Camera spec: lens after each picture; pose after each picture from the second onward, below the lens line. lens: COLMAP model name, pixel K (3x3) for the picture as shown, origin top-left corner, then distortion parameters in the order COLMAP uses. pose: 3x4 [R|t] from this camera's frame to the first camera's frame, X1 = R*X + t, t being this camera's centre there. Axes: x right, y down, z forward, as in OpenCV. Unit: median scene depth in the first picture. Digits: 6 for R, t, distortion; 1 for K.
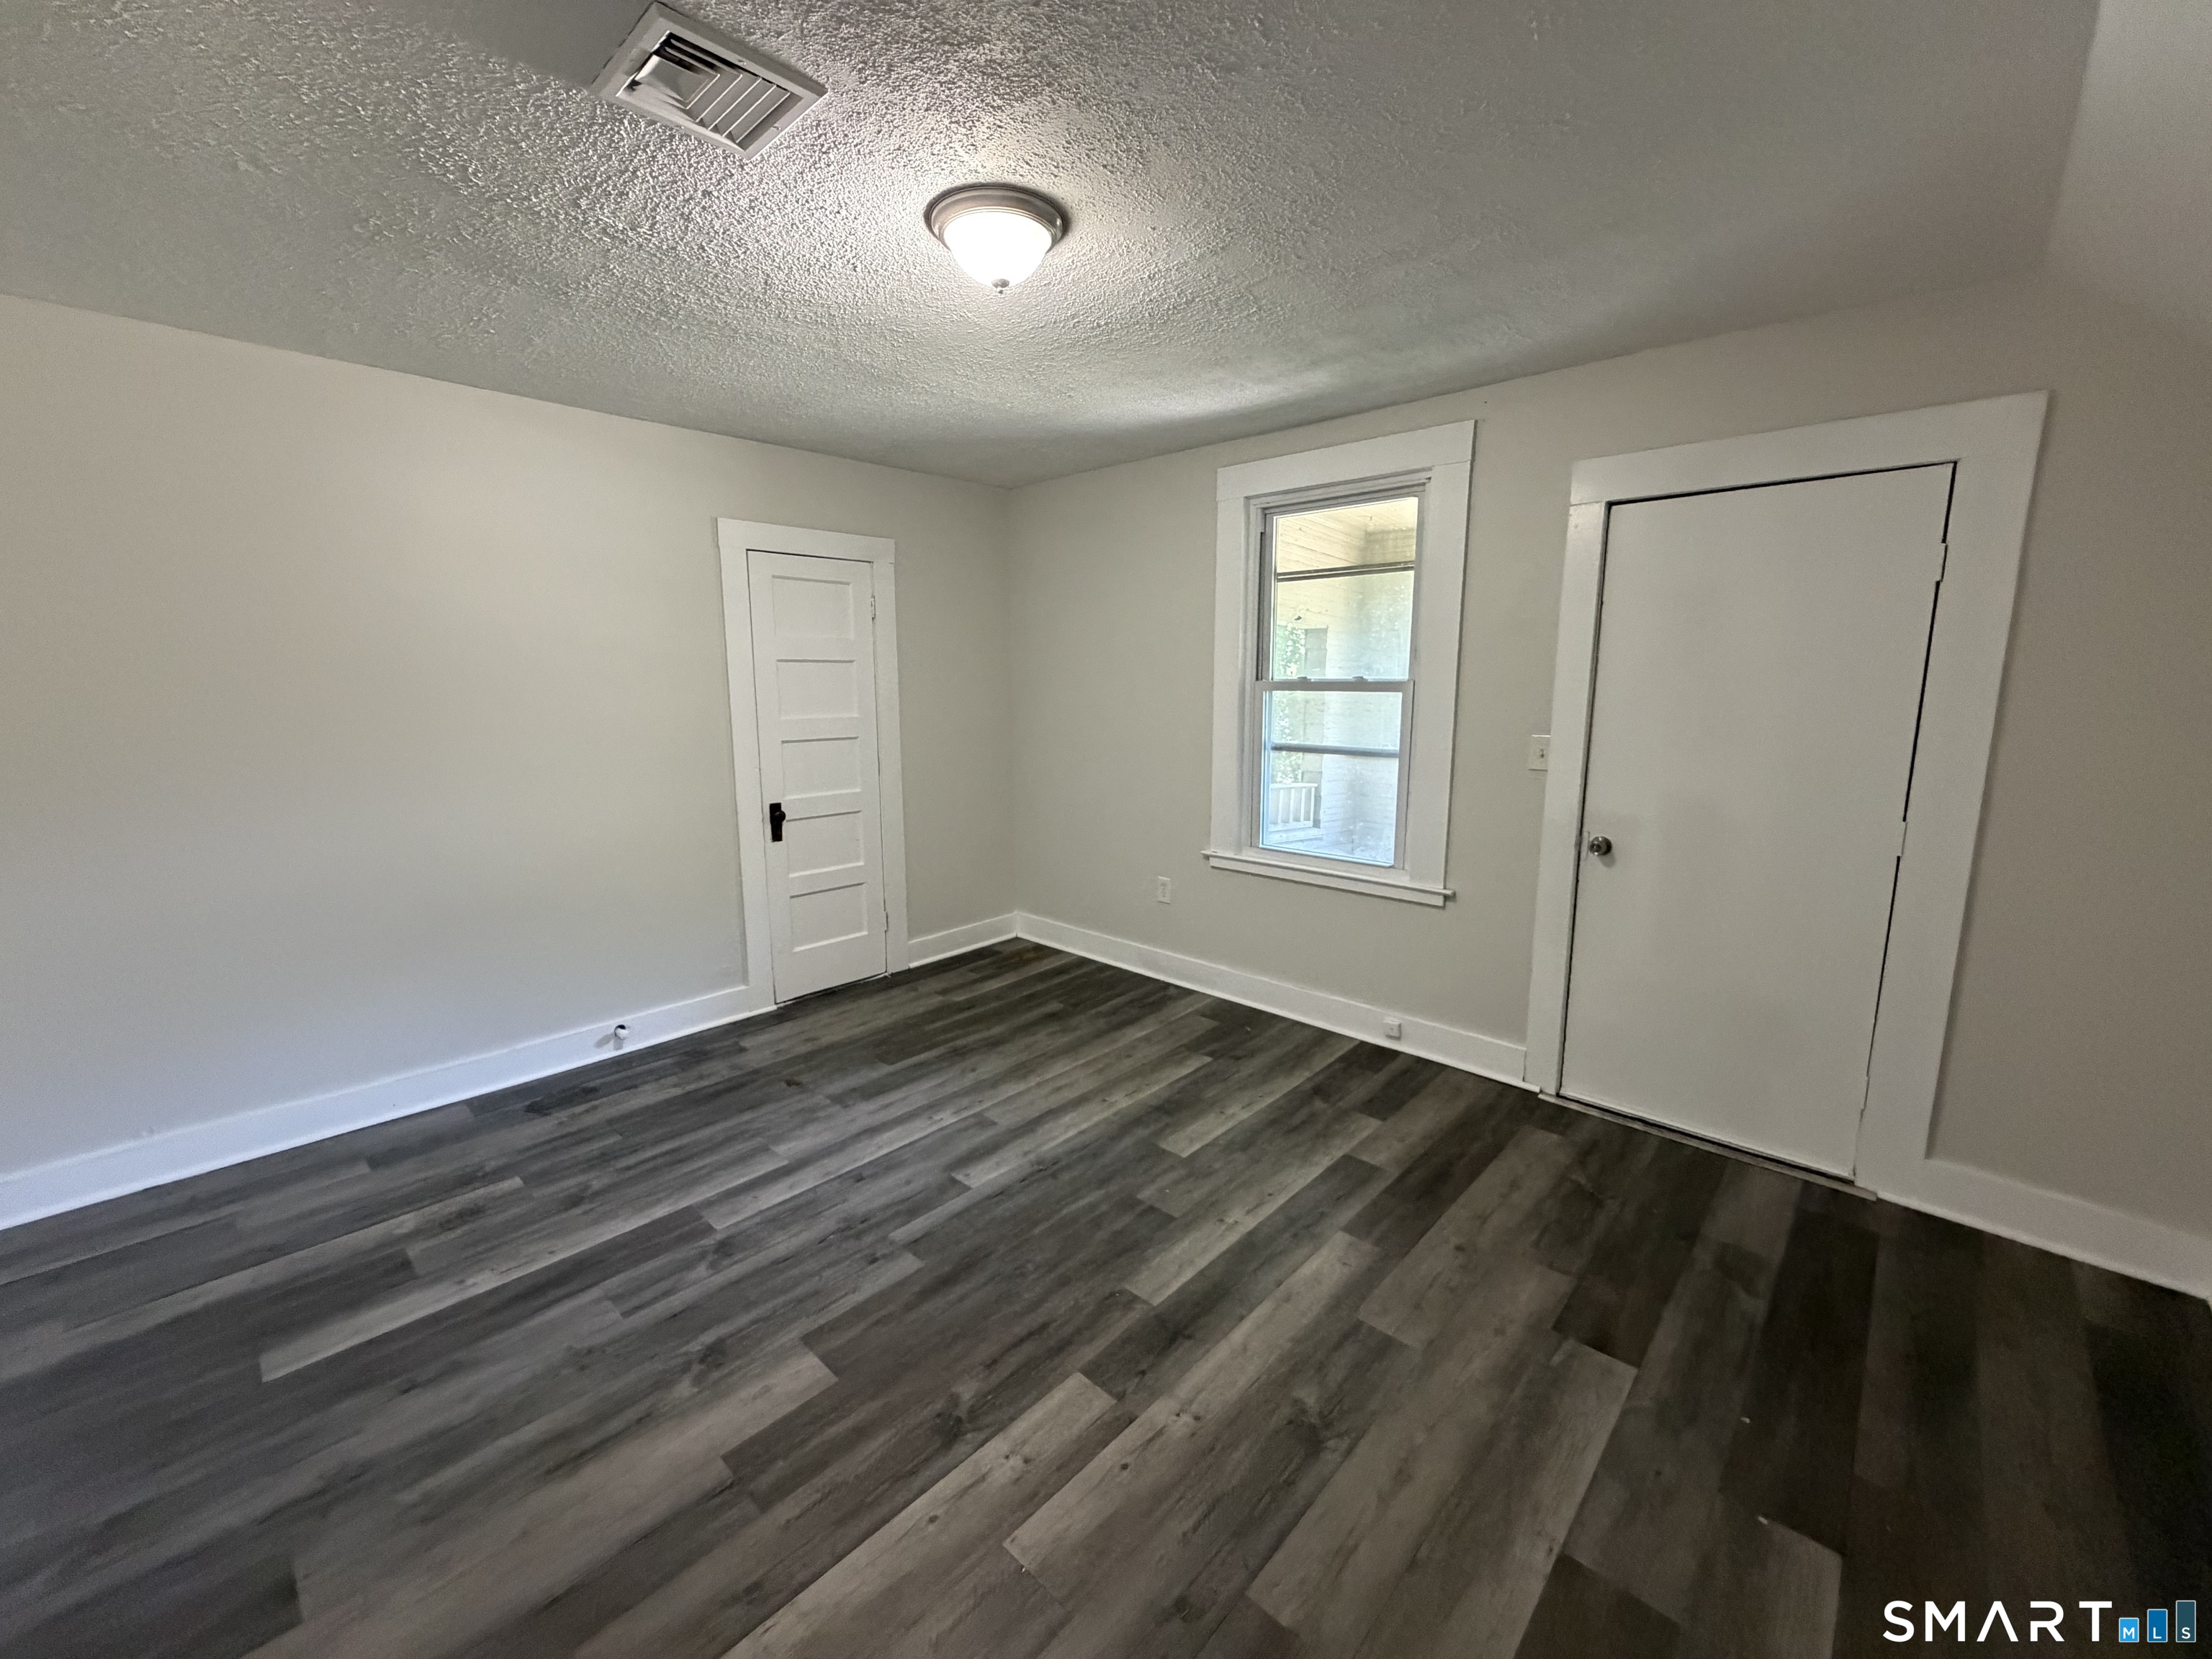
lens RADIAL K [[884.4, 0, 1104.8], [0, 884.4, 823.6], [0, 0, 1]] dist [0.001582, -0.001502]
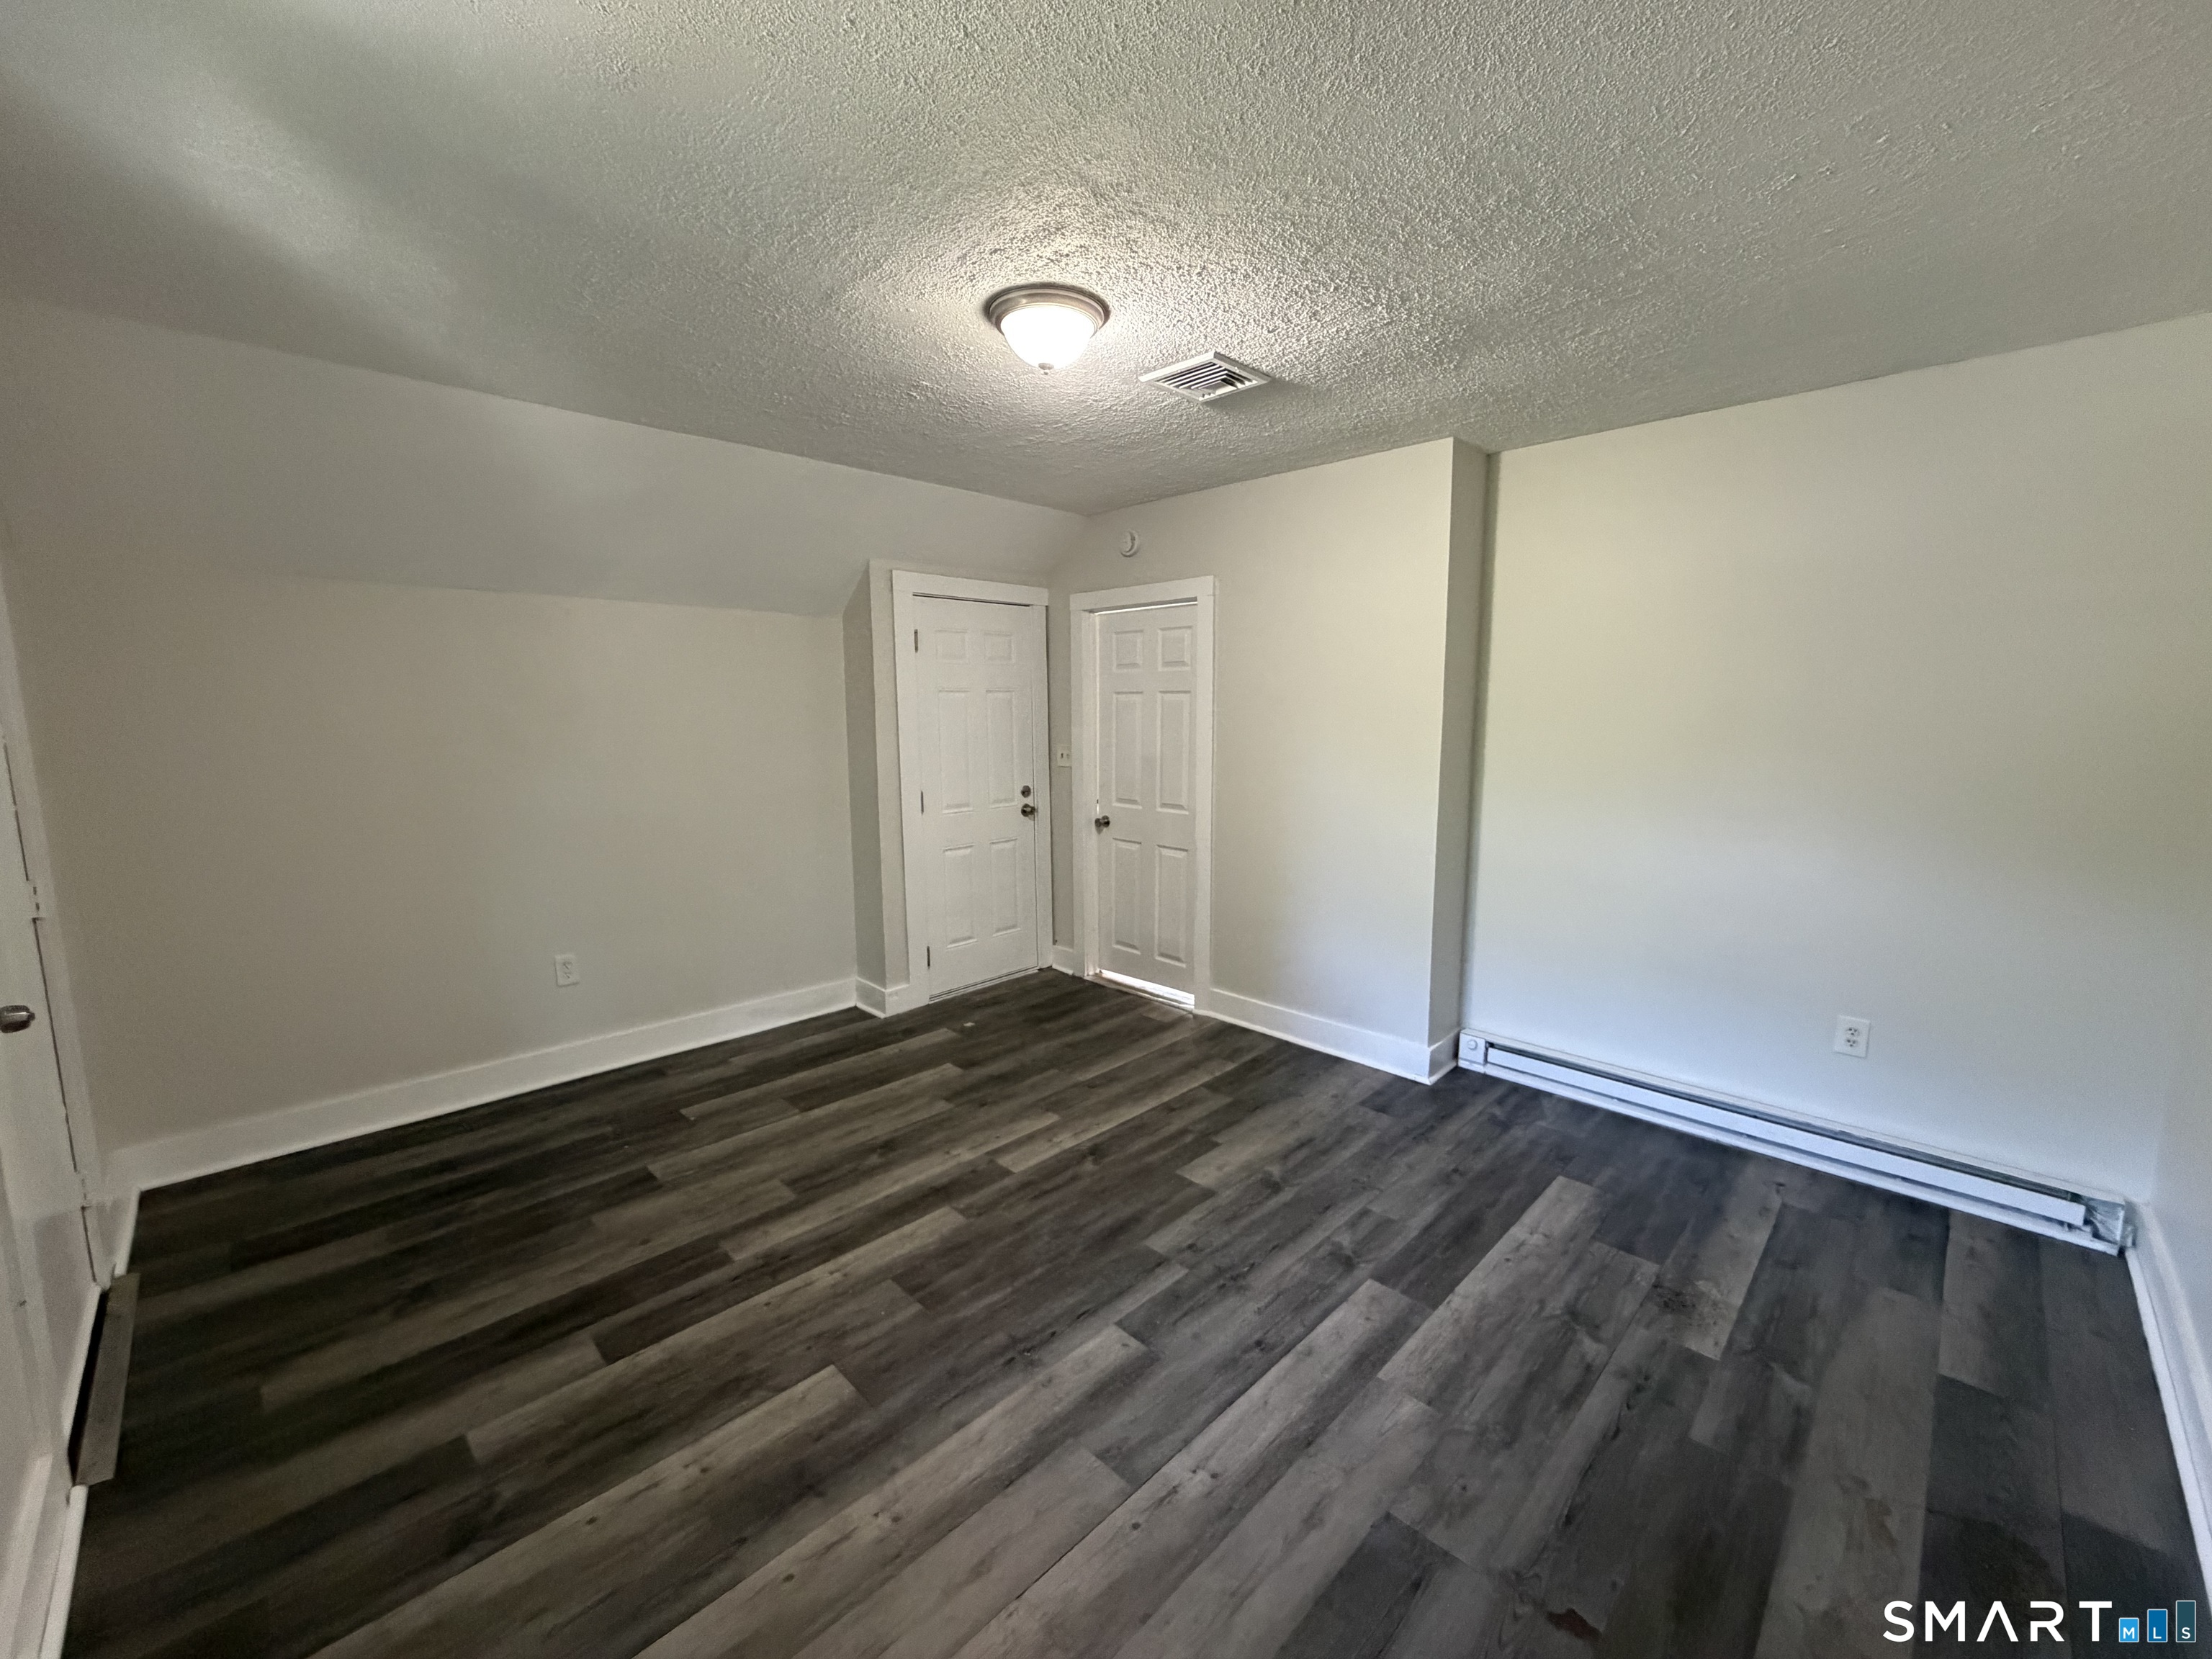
lens RADIAL K [[884.4, 0, 1104.1], [0, 884.4, 825.6], [0, 0, 1]] dist [0.001582, -0.001502]
pose [[-0.999452, 0.002084, 0.033025, -0.181491], [0.011720, 0.955614, 0.294388, -0.296895], [-0.030946, 0.294614, -0.955115, 1.781310]]
